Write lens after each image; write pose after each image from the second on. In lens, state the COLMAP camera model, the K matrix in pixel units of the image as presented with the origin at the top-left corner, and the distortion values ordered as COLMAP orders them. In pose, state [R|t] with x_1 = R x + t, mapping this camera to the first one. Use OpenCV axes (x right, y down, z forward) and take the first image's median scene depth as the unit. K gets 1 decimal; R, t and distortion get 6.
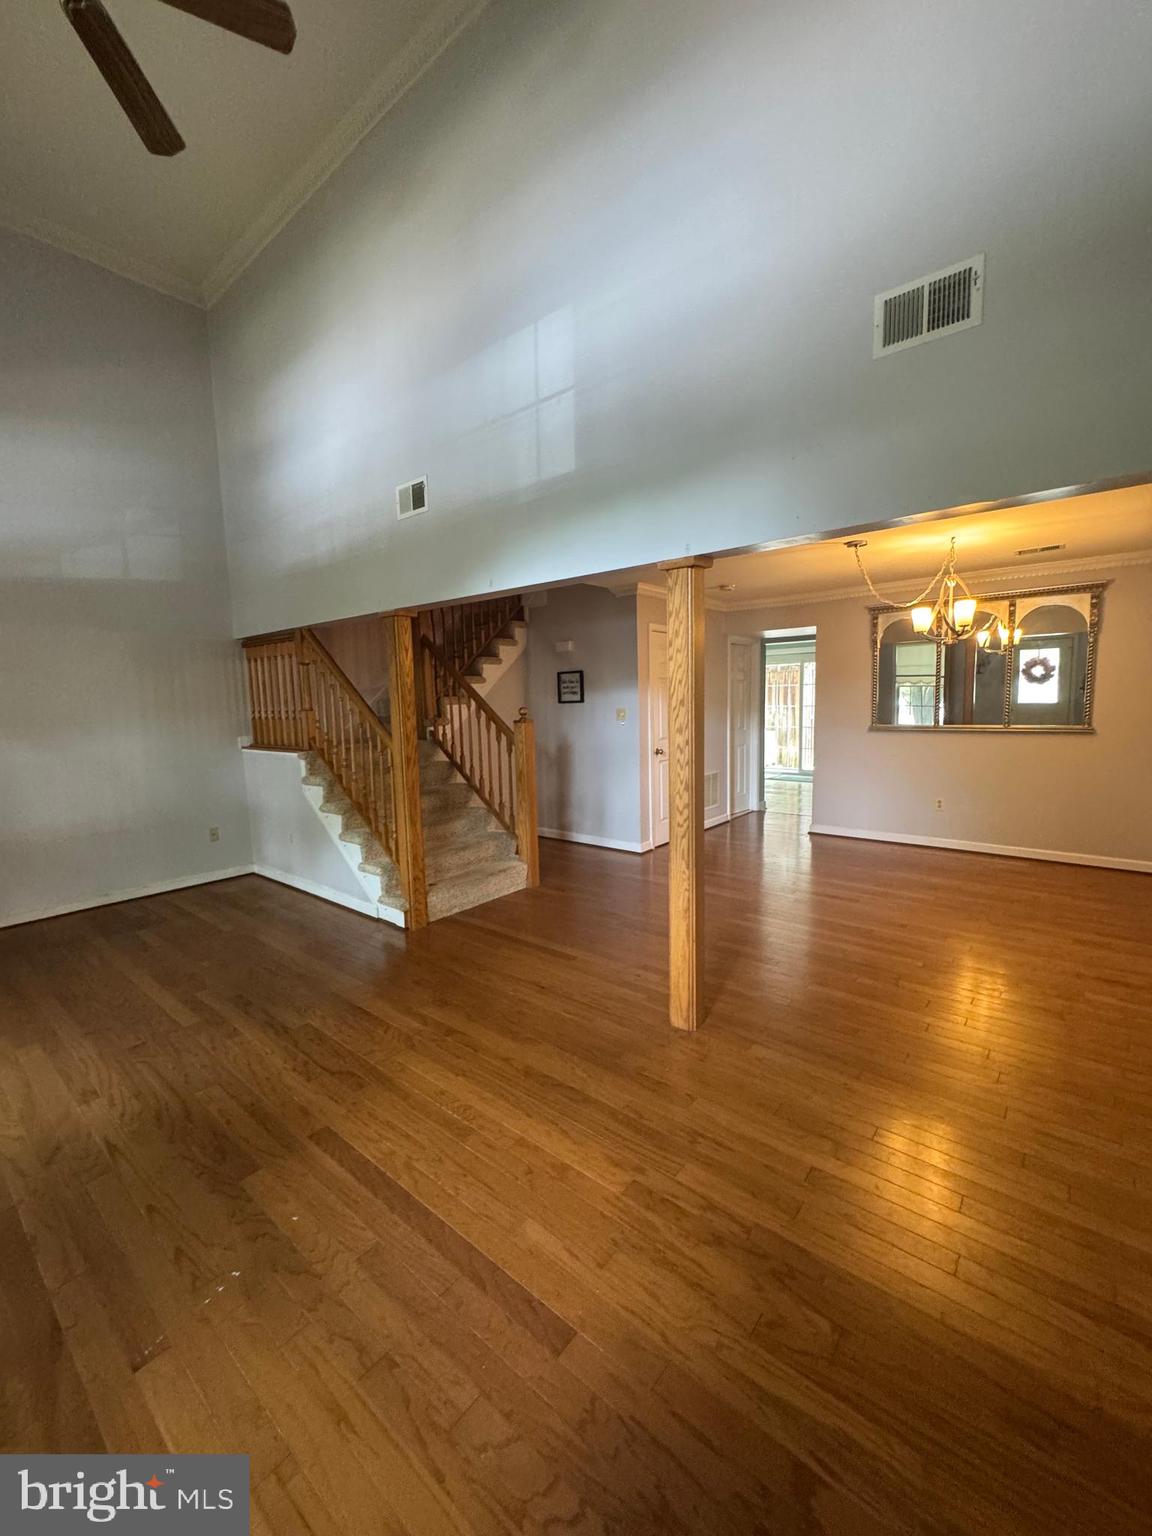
lens RADIAL K [[615.9, 0, 576.0], [0, 615.9, 768.0], [0, 0, 1]] dist [-0.001220, -0.000663]
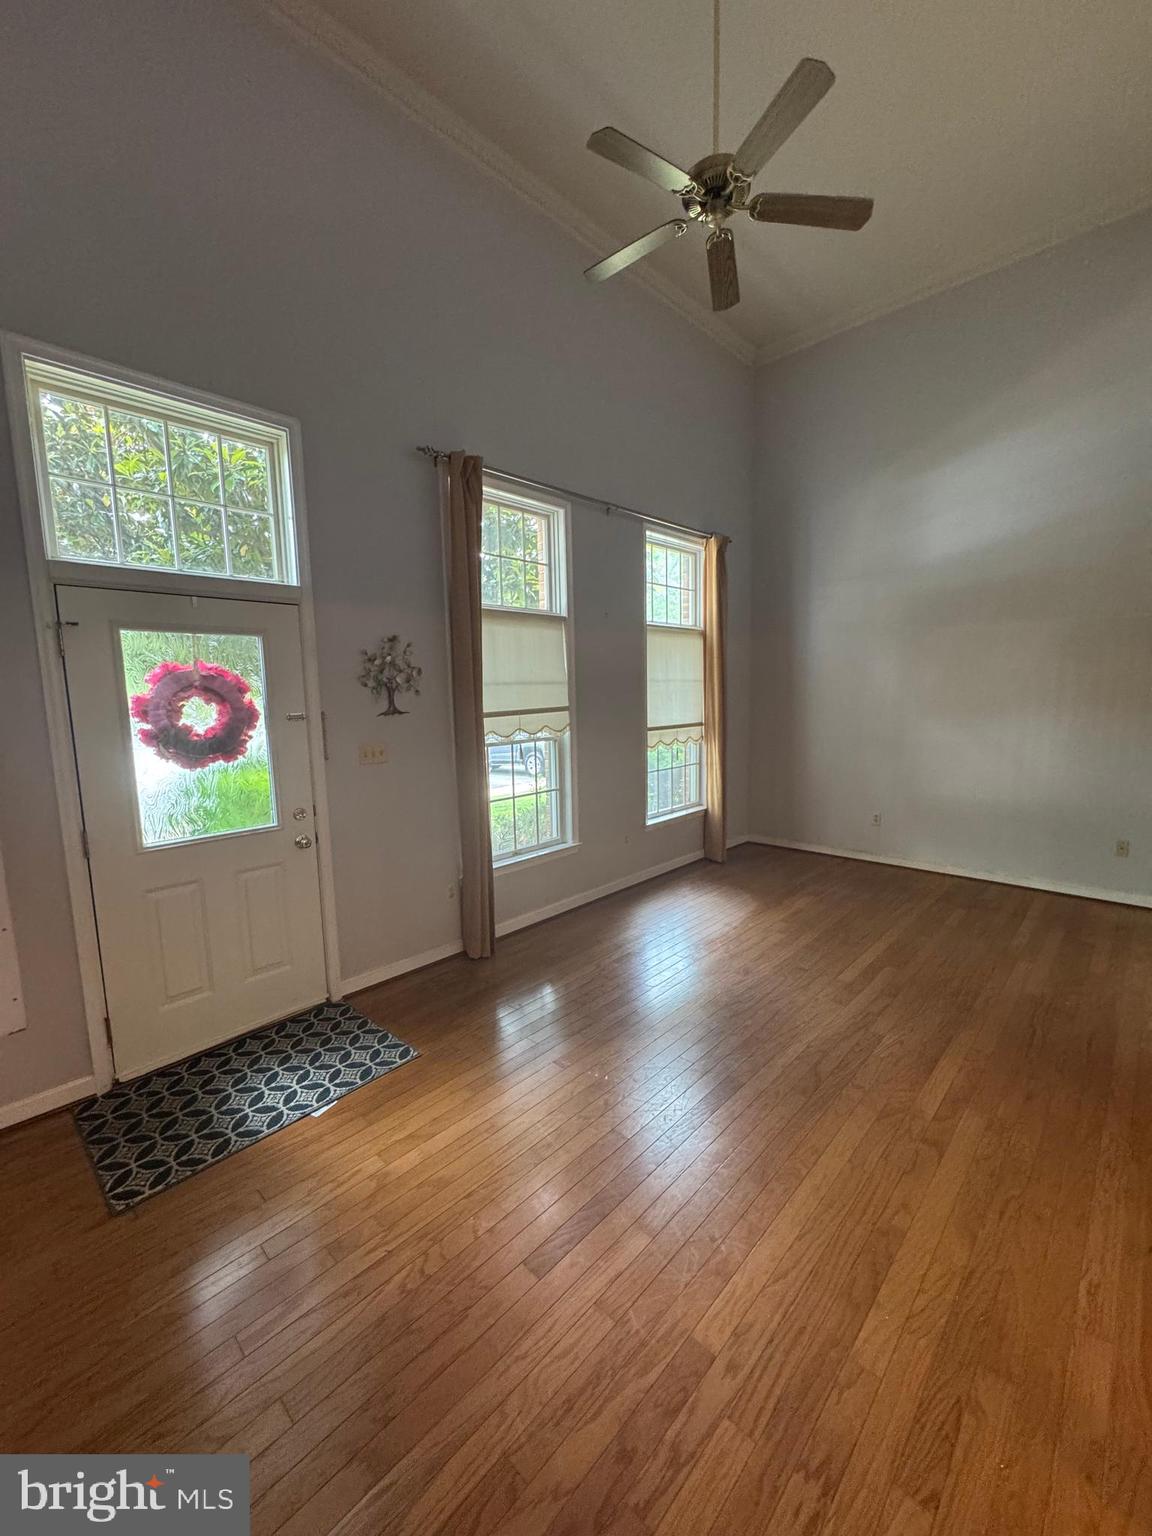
lens RADIAL K [[615.9, 0, 576.0], [0, 615.9, 768.0], [0, 0, 1]] dist [-0.001220, -0.000663]
pose [[-0.077508, 0.147408, -0.986034, 0.657999], [-0.089974, 0.983940, 0.154168, -0.149289], [0.992924, 0.100666, -0.063001, 0.680184]]
